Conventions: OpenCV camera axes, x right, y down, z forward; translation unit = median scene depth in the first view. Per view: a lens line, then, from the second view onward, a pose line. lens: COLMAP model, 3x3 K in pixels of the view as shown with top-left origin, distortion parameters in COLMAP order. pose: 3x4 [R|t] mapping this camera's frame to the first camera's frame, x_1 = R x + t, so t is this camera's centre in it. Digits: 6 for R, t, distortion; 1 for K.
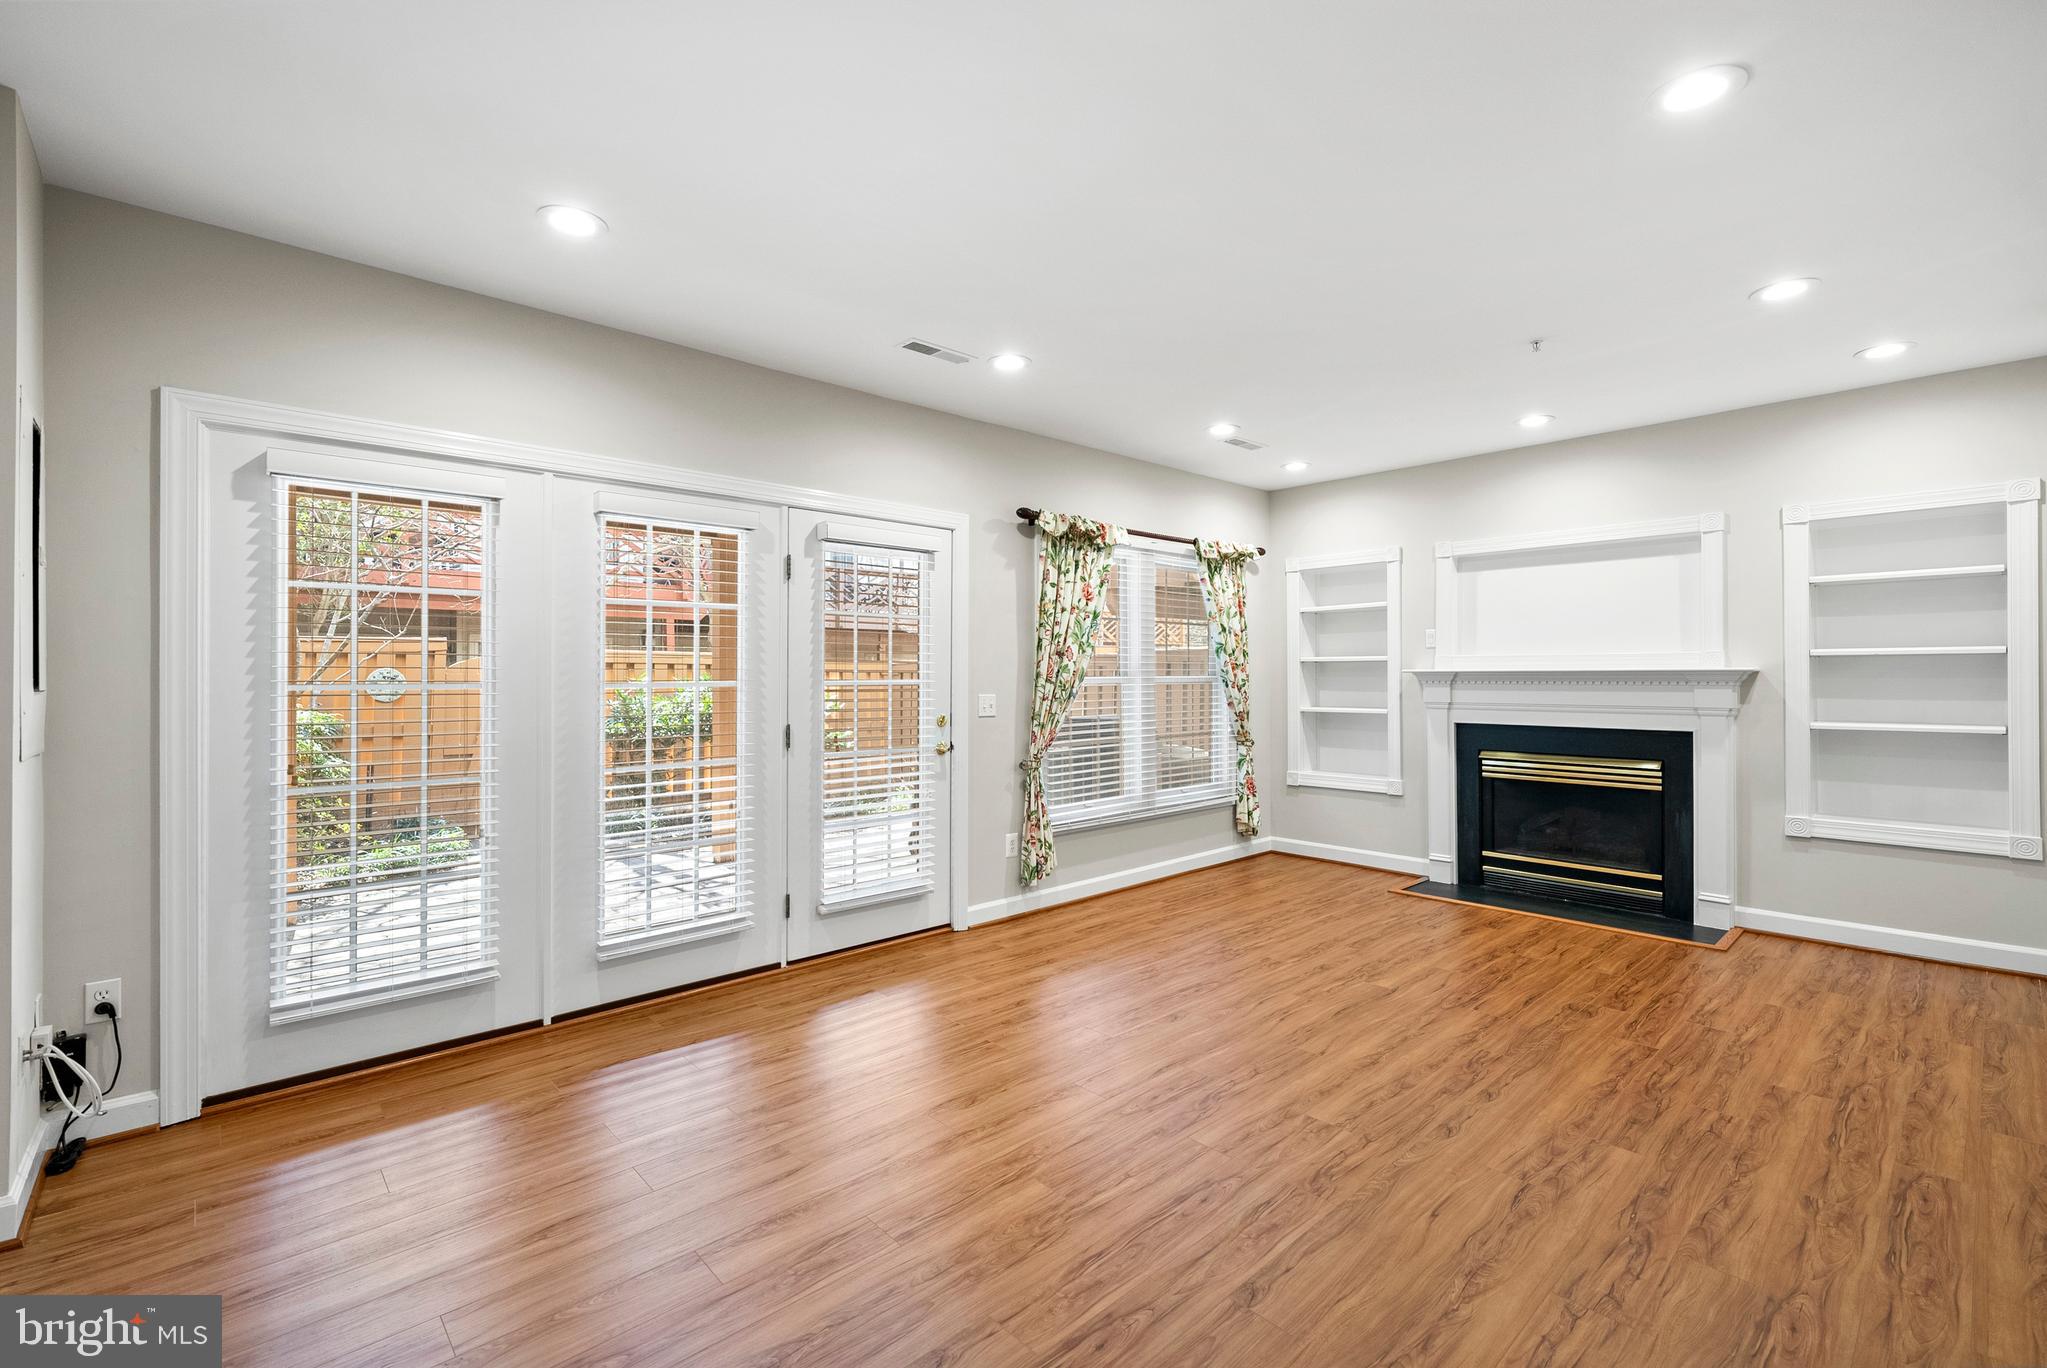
lens RADIAL K [[873.2, 0, 1030.9], [0, 873.2, 672.2], [0, 0, 1]] dist [0.001314, -0.000248]
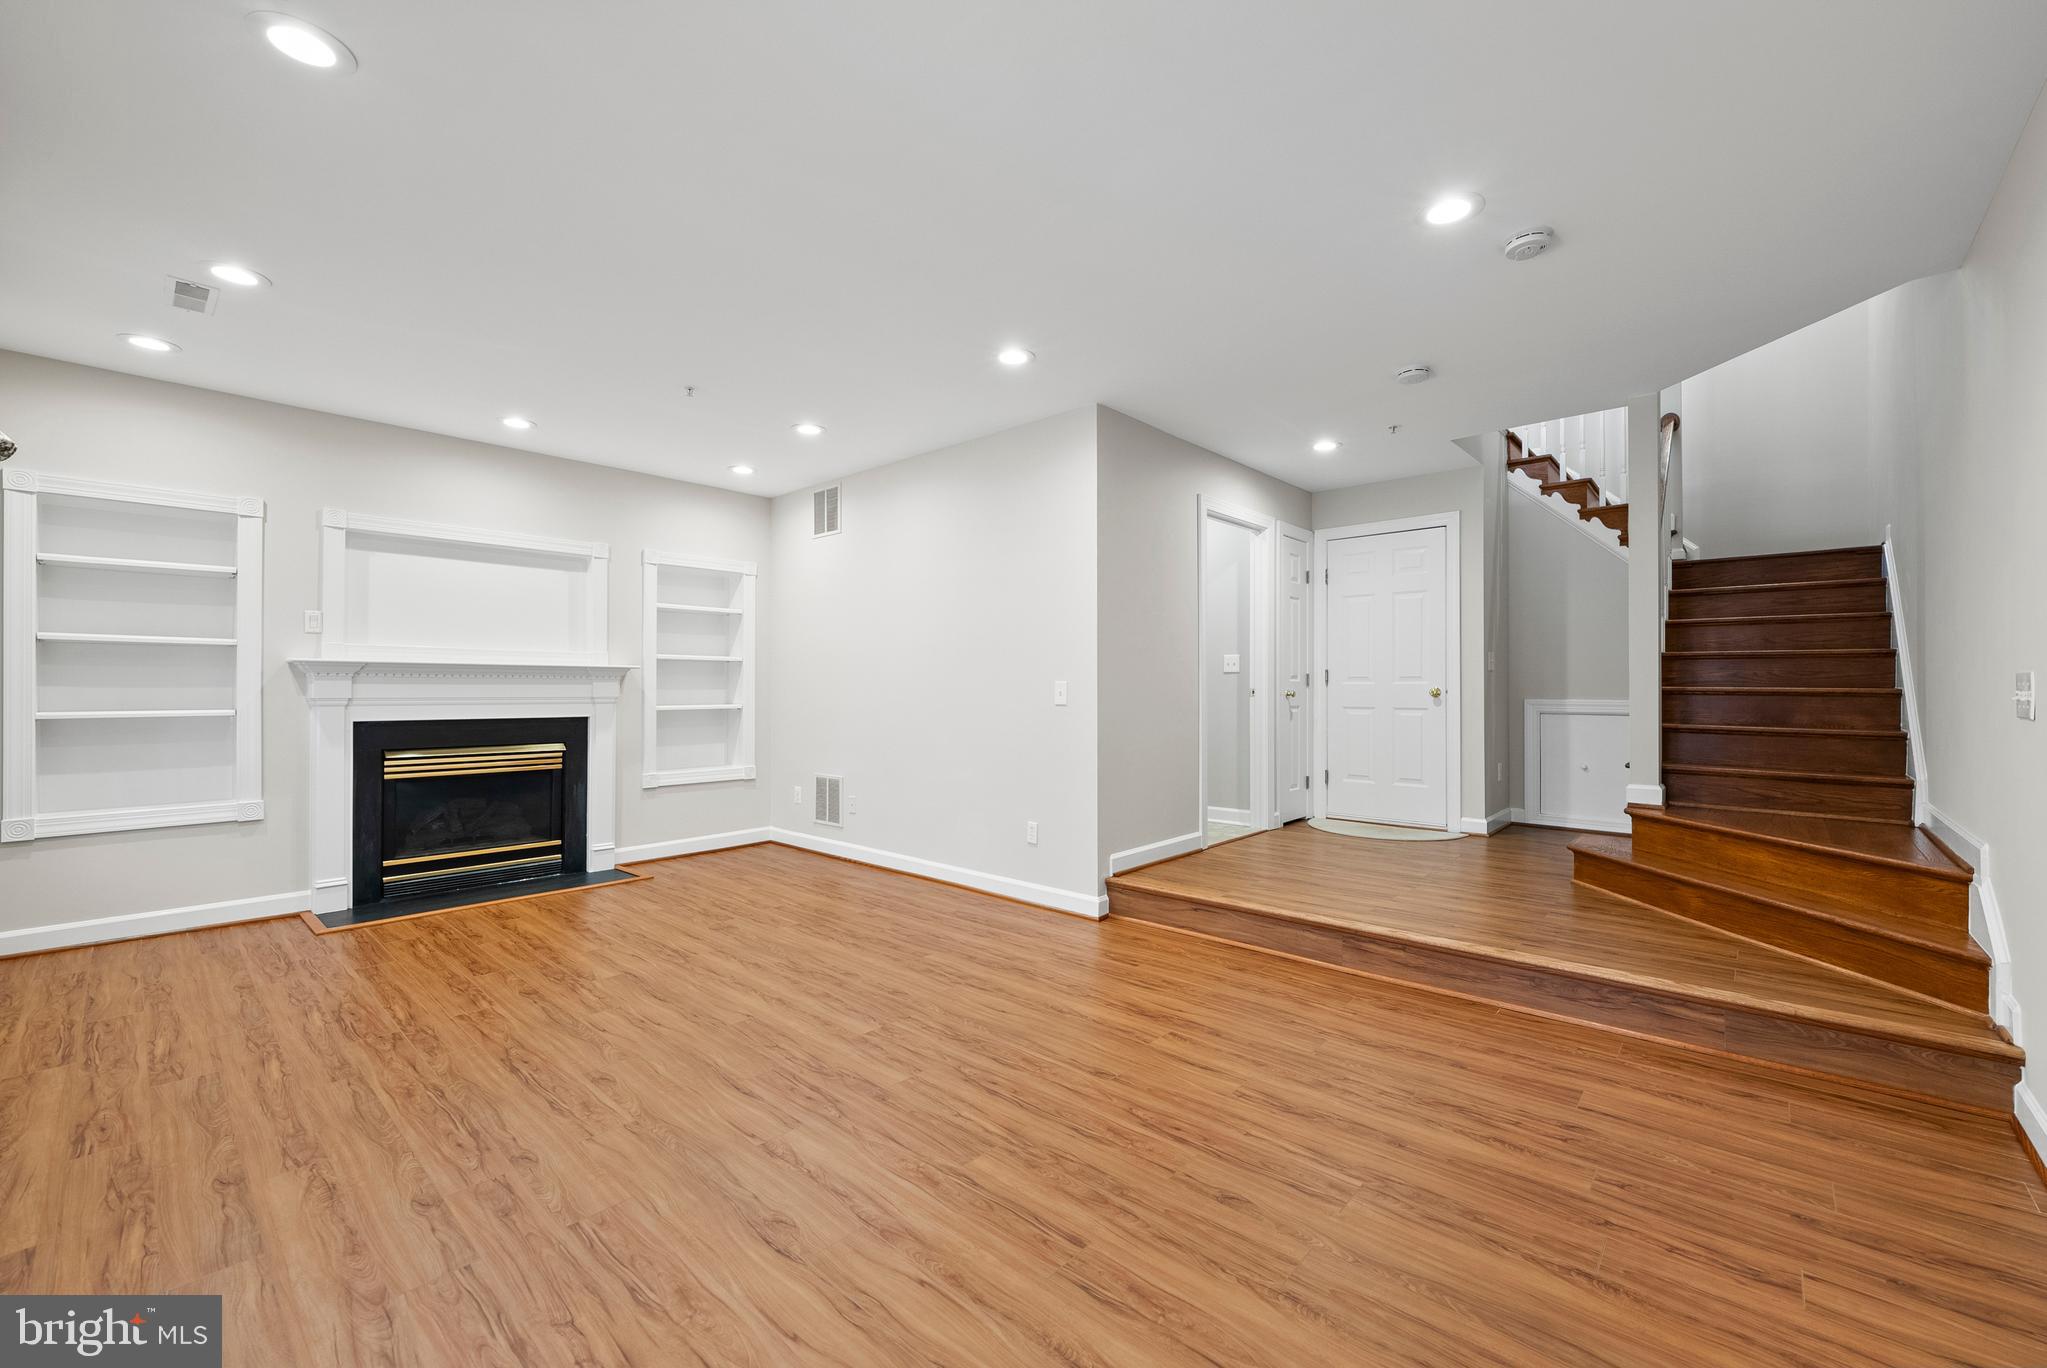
lens RADIAL K [[800.9, 0, 1018.8], [0, 800.9, 687.6], [0, 0, 1]] dist [-0.002357, 0.000644]
pose [[-0.059271, 0.000554, 0.998242, -0.436496], [-0.008600, 0.999962, -0.001066, 0.024091], [-0.998205, -0.008648, -0.059264, 0.489607]]
